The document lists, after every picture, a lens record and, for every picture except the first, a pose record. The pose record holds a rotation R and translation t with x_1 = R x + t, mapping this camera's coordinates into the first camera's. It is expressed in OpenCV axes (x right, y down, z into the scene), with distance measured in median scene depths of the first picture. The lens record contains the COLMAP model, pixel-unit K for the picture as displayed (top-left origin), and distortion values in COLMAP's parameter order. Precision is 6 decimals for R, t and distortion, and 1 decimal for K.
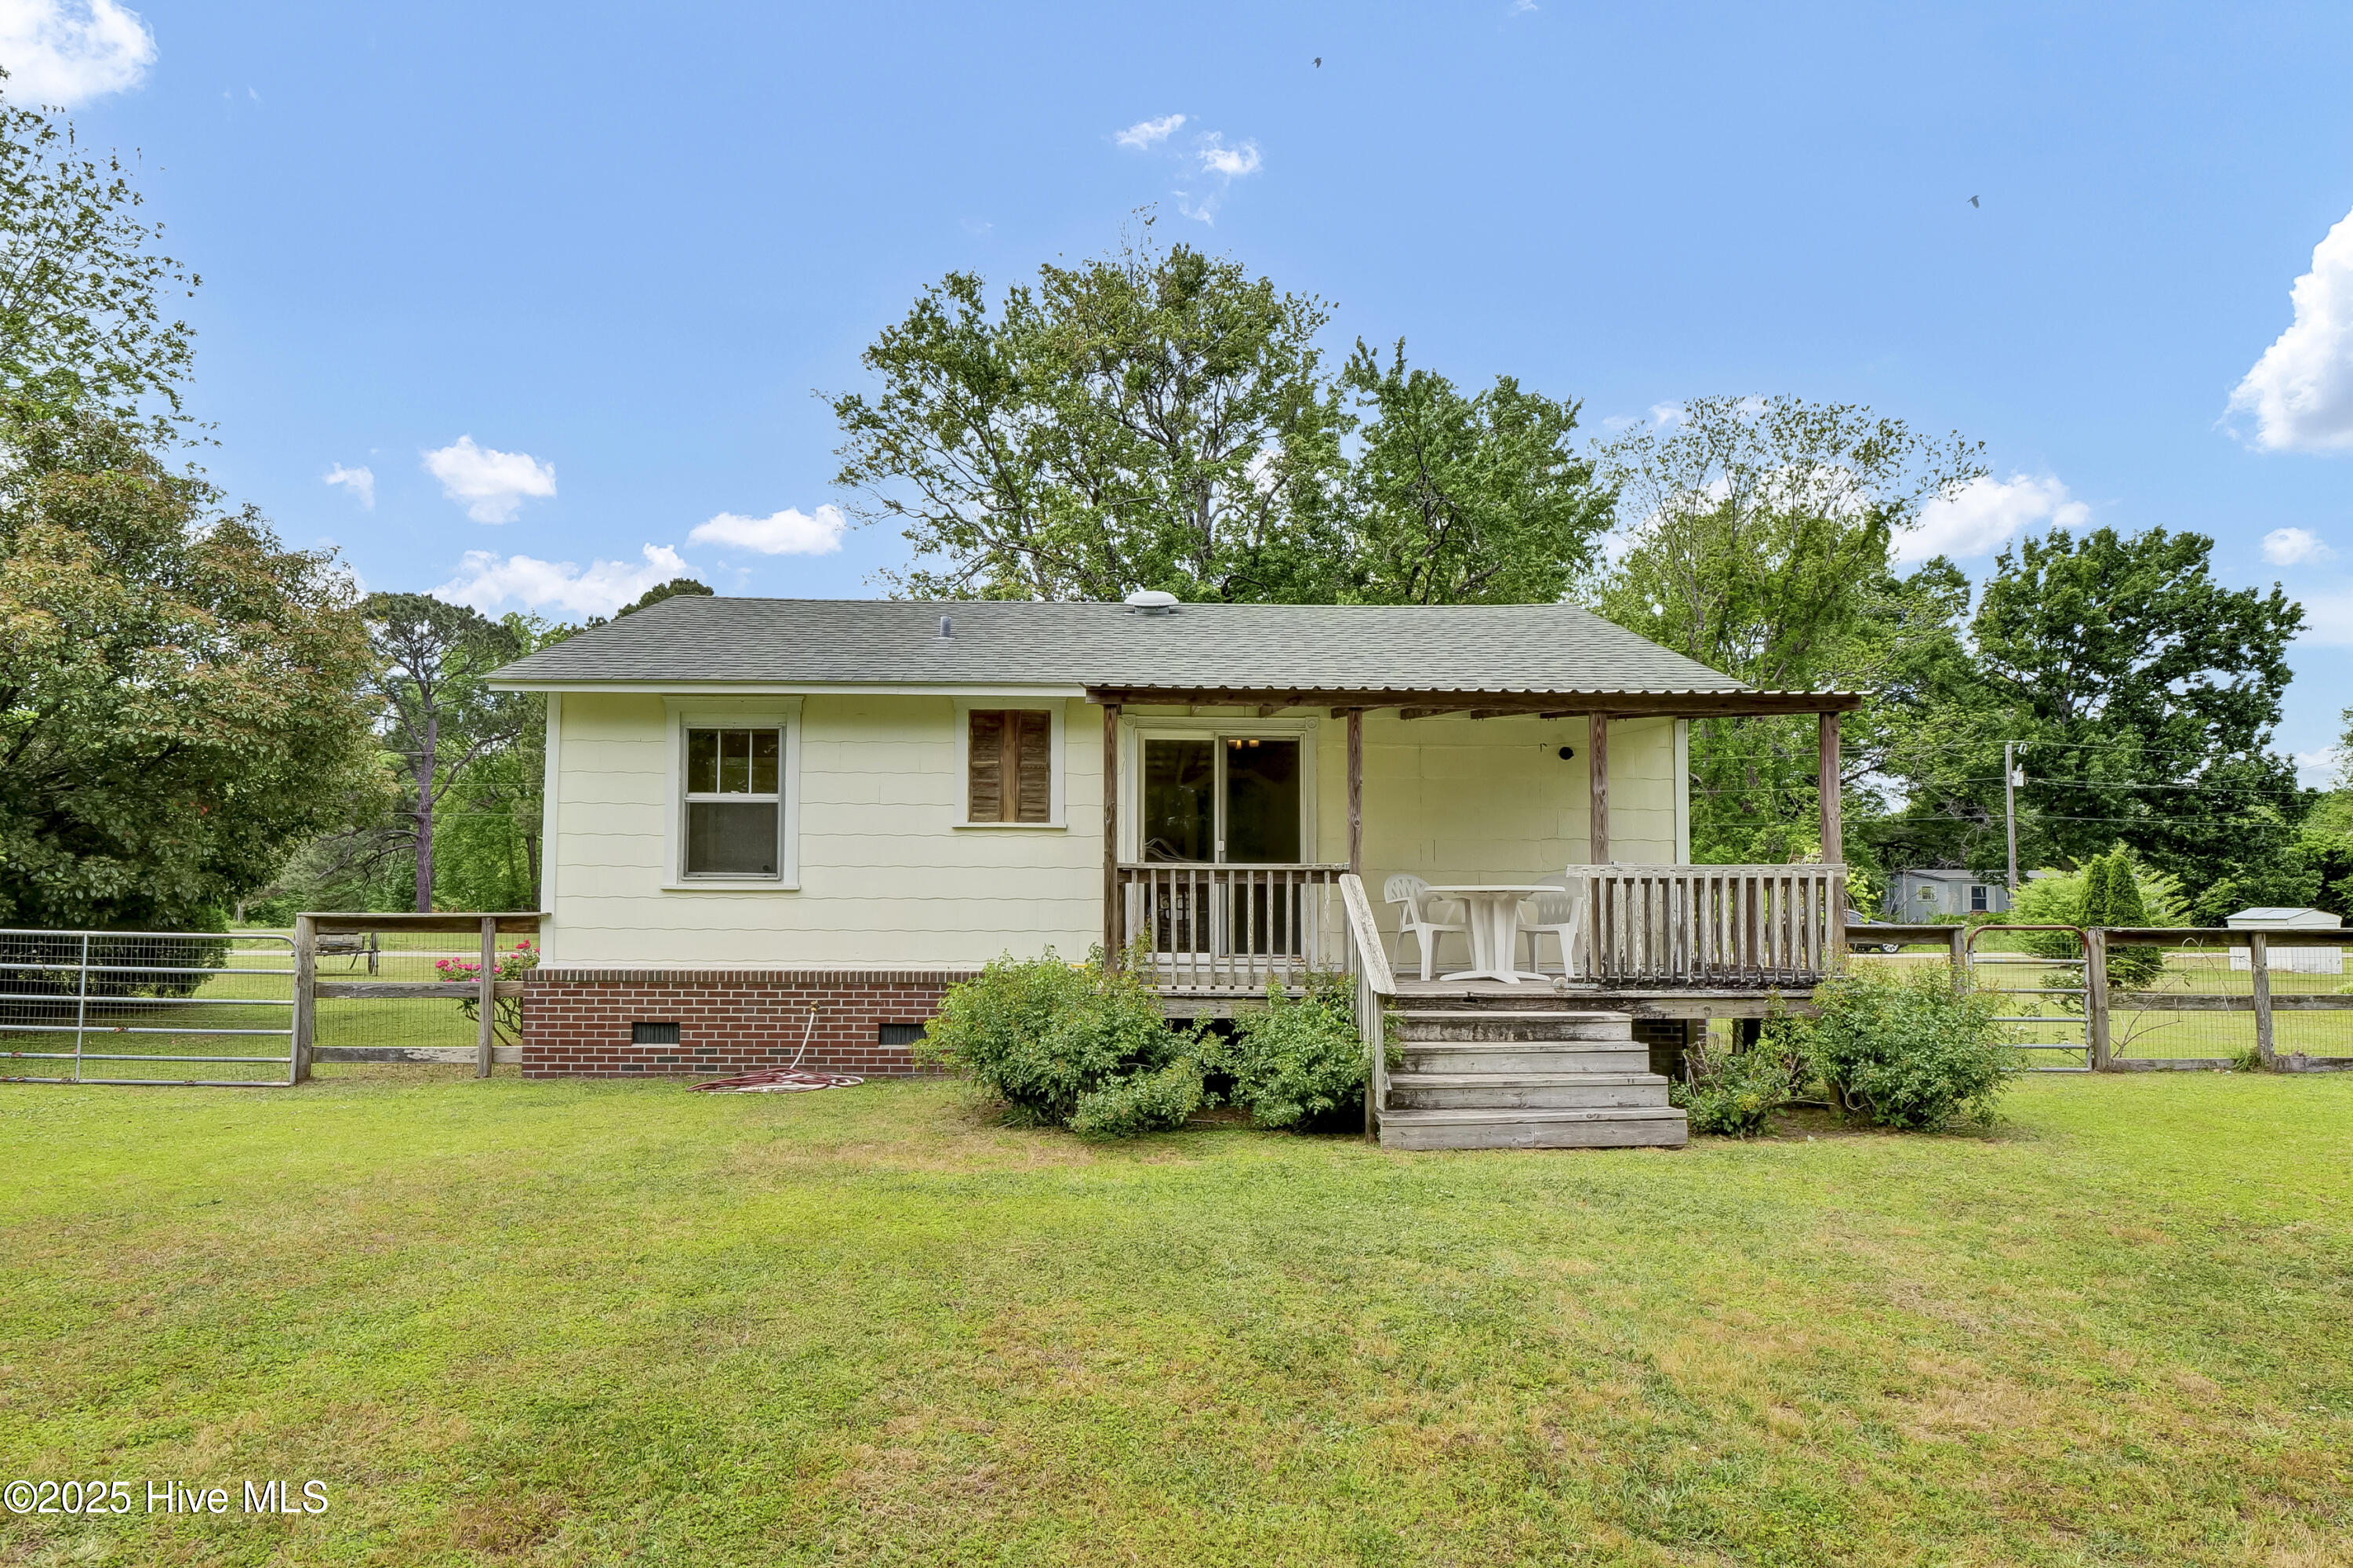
lens RADIAL K [[1165.9, 0, 1142.1], [0, 1165.9, 860.4], [0, 0, 1]] dist [-0.012470, -0.003583]
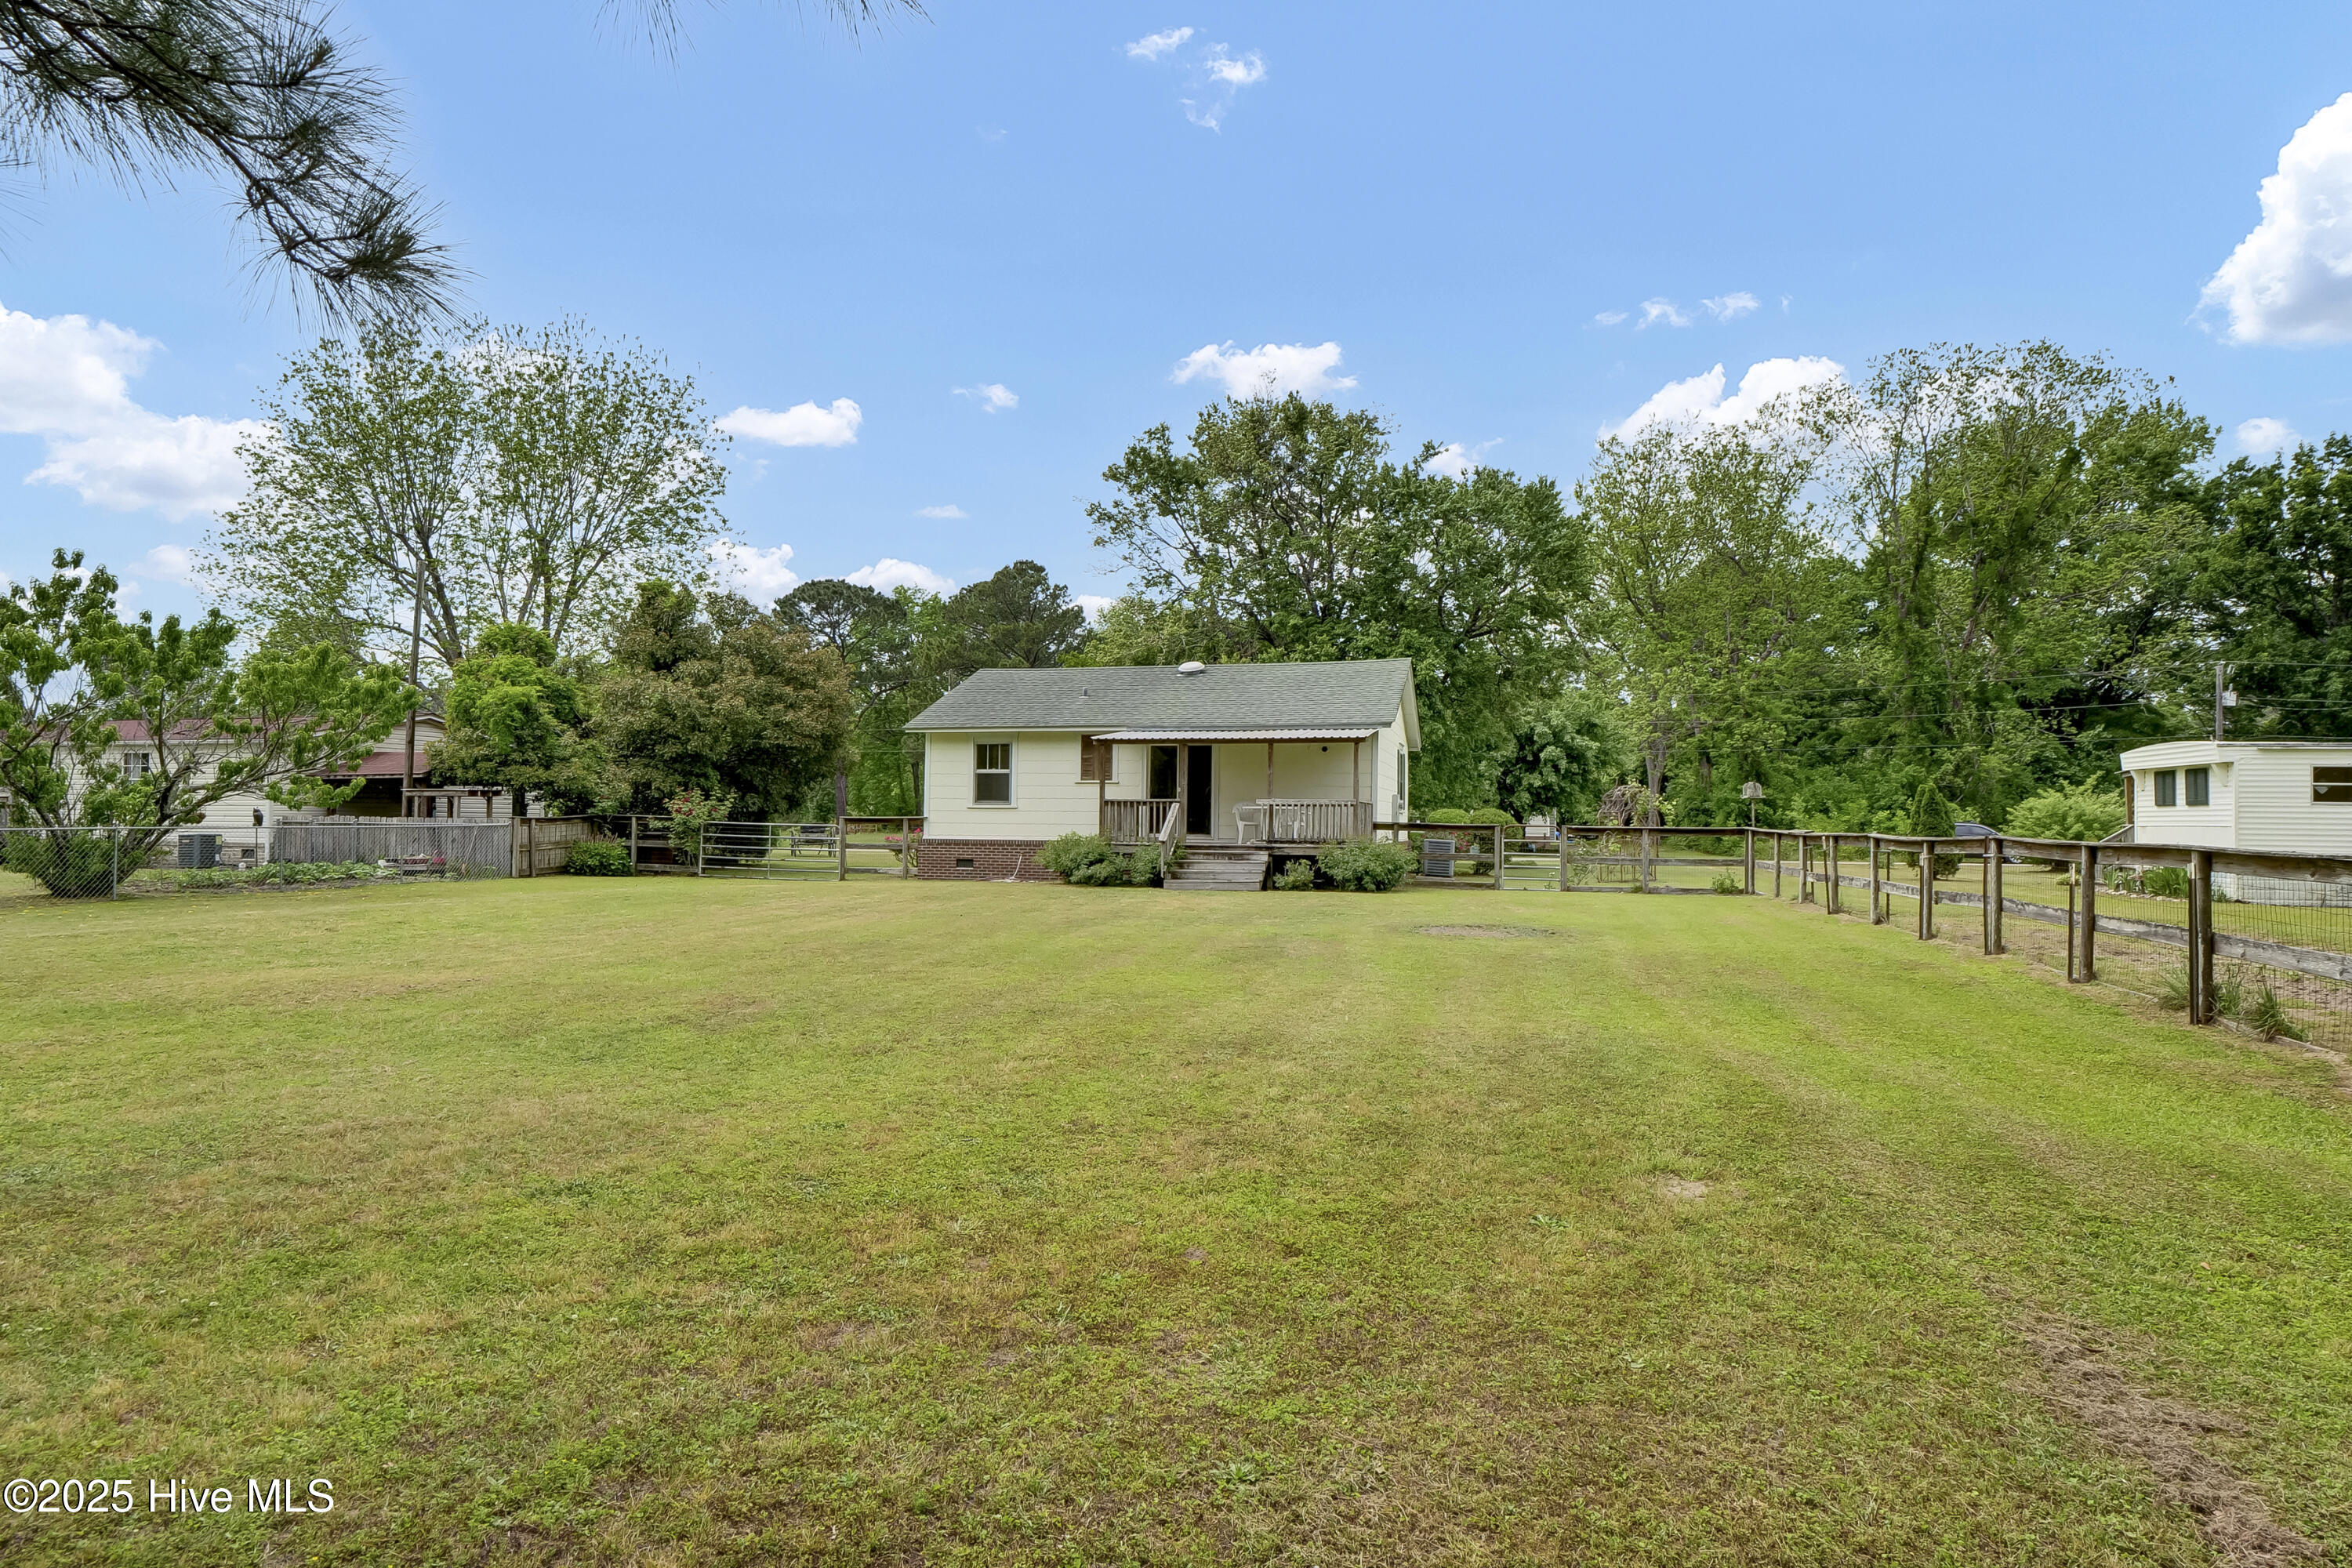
lens RADIAL K [[1259.1, 0, 1177.2], [0, 1259.1, 780.4], [0, 0, 1]] dist [-0.002067, -0.000689]
pose [[0.961669, -0.004619, -0.274174, 0.612936], [0.006217, 0.999968, 0.004961, -0.035609], [0.274142, -0.006475, 0.961667, -1.190242]]
